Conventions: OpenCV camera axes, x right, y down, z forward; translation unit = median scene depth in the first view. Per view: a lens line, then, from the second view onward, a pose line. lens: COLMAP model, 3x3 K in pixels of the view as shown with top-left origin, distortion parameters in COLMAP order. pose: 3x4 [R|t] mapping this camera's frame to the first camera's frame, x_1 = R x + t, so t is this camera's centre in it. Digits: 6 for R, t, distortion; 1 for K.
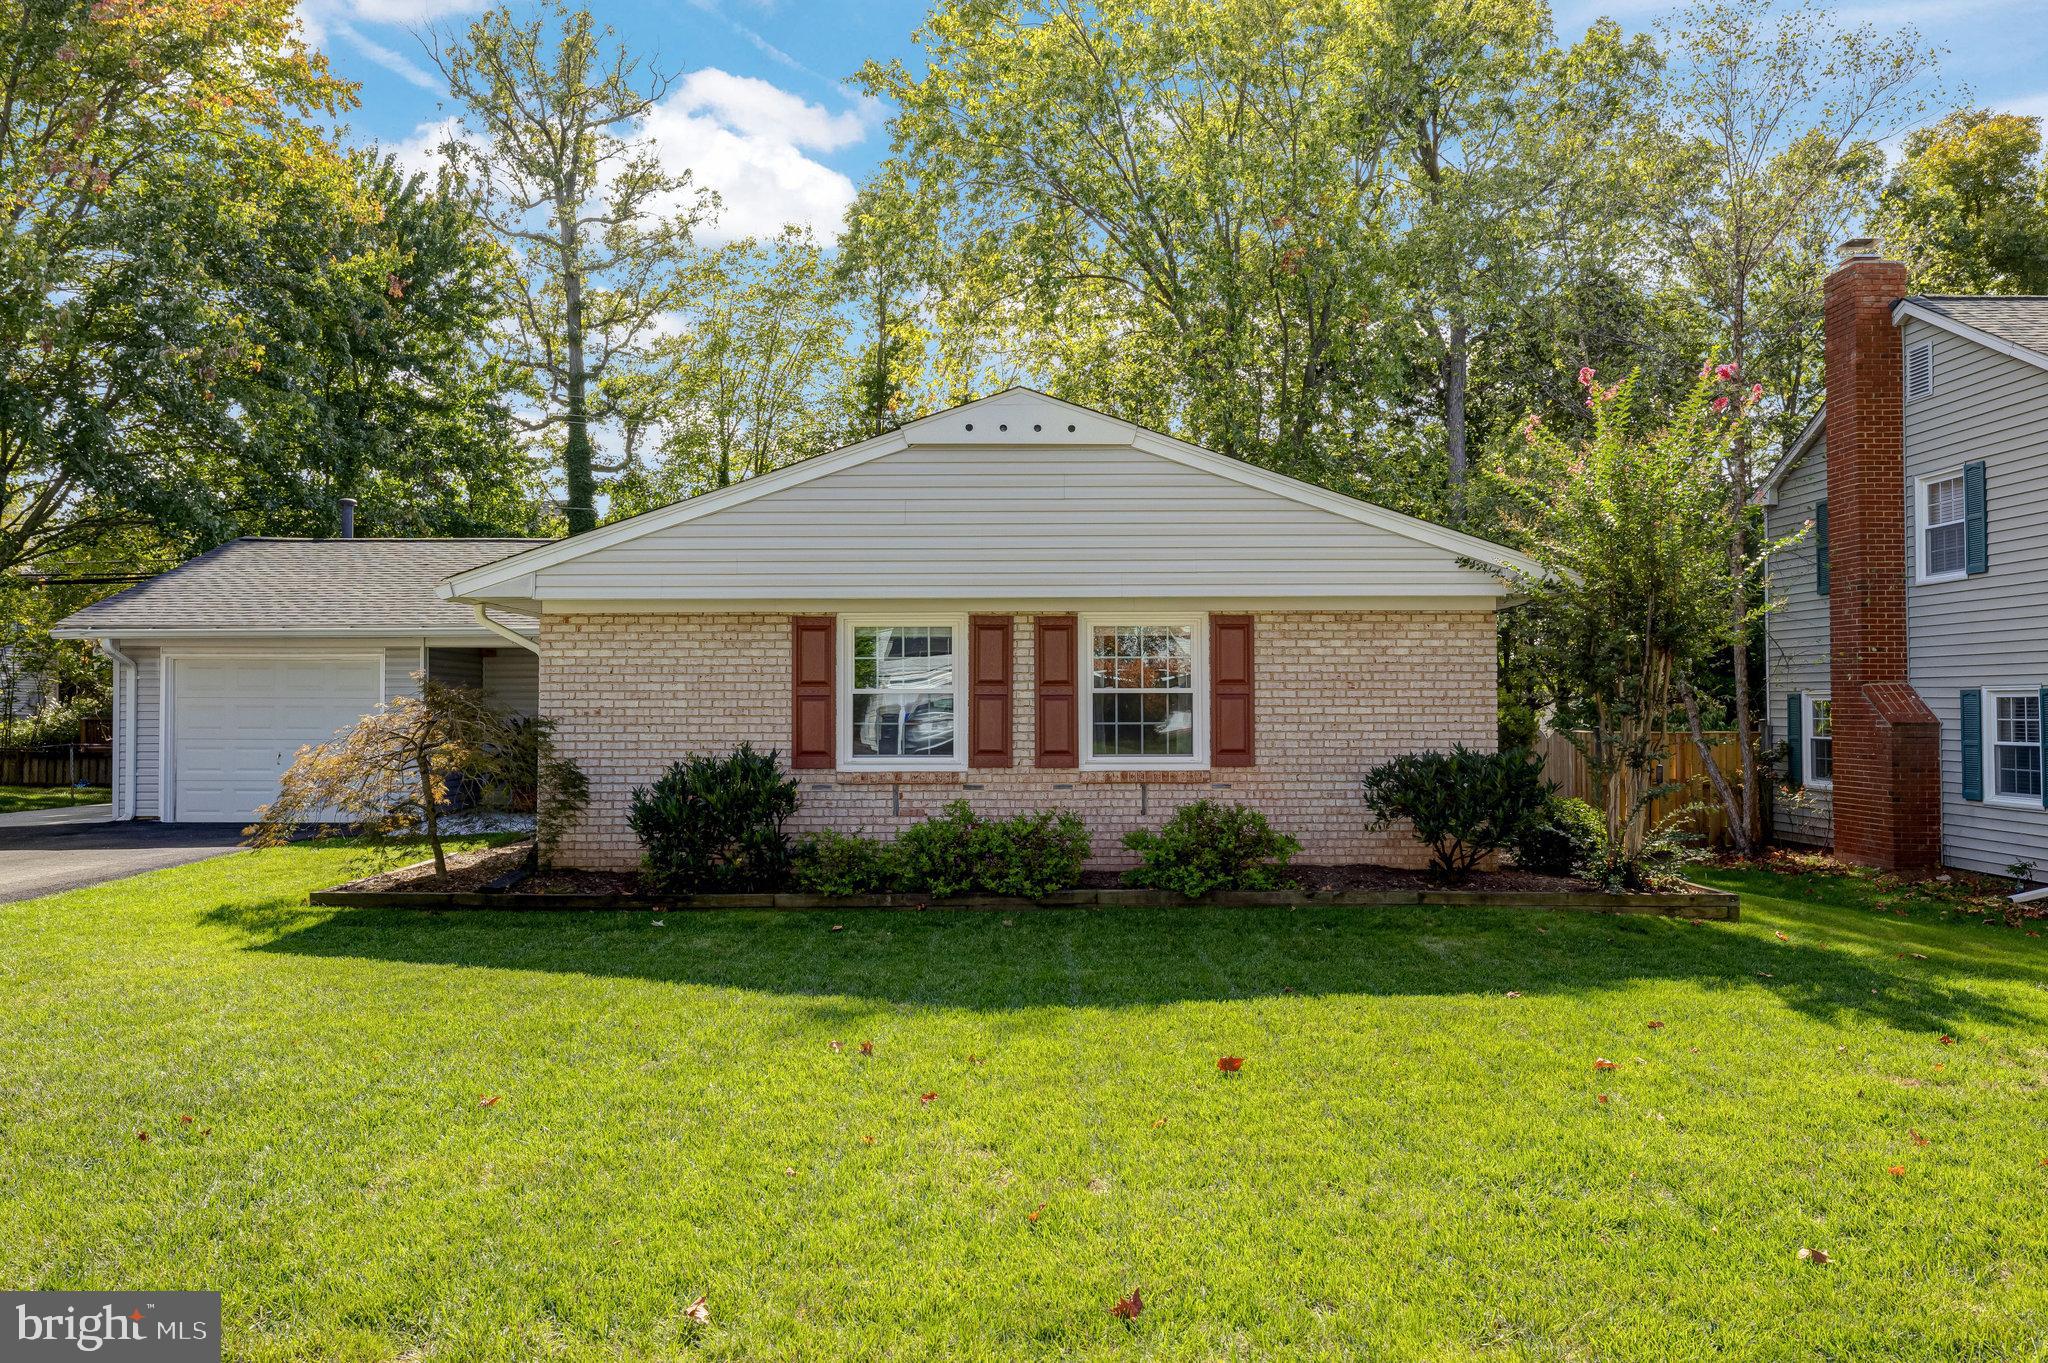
lens RADIAL K [[1535.6, 0, 1024.0], [0, 1535.6, 681.5], [0, 0, 1]] dist [0.004916, 0.002126]
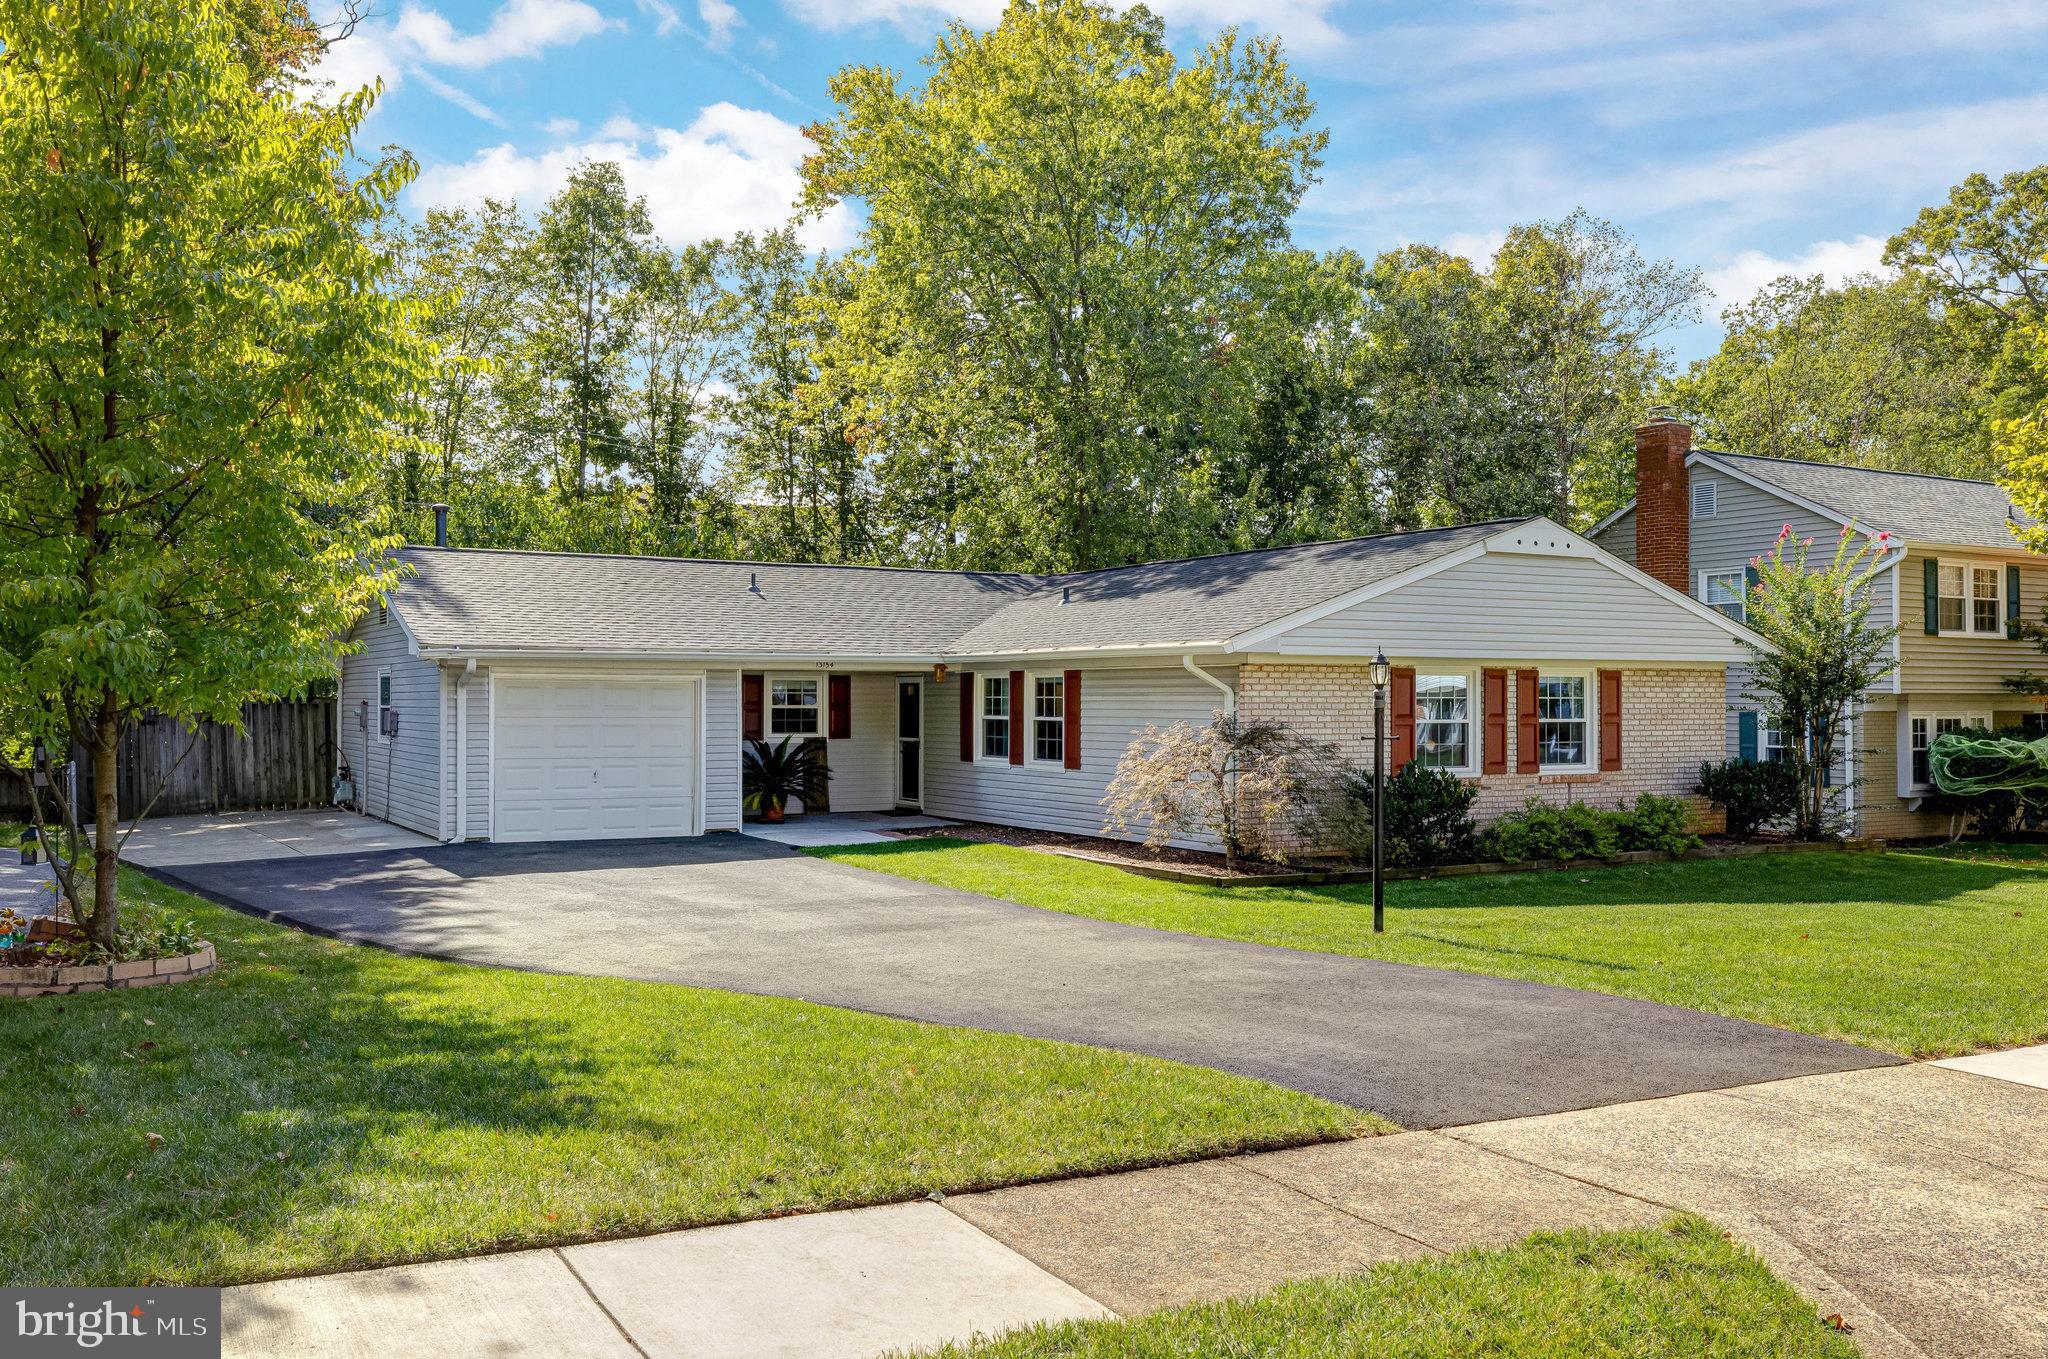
lens RADIAL K [[1660.2, 0, 1024.0], [0, 1660.2, 679.5], [0, 0, 1]] dist [0.002854, 0.000740]
pose [[0.873465, 0.009874, 0.486787, -1.166170], [-0.012174, 0.999925, 0.001562, -0.029935], [-0.486735, -0.007290, 0.873519, -0.146305]]
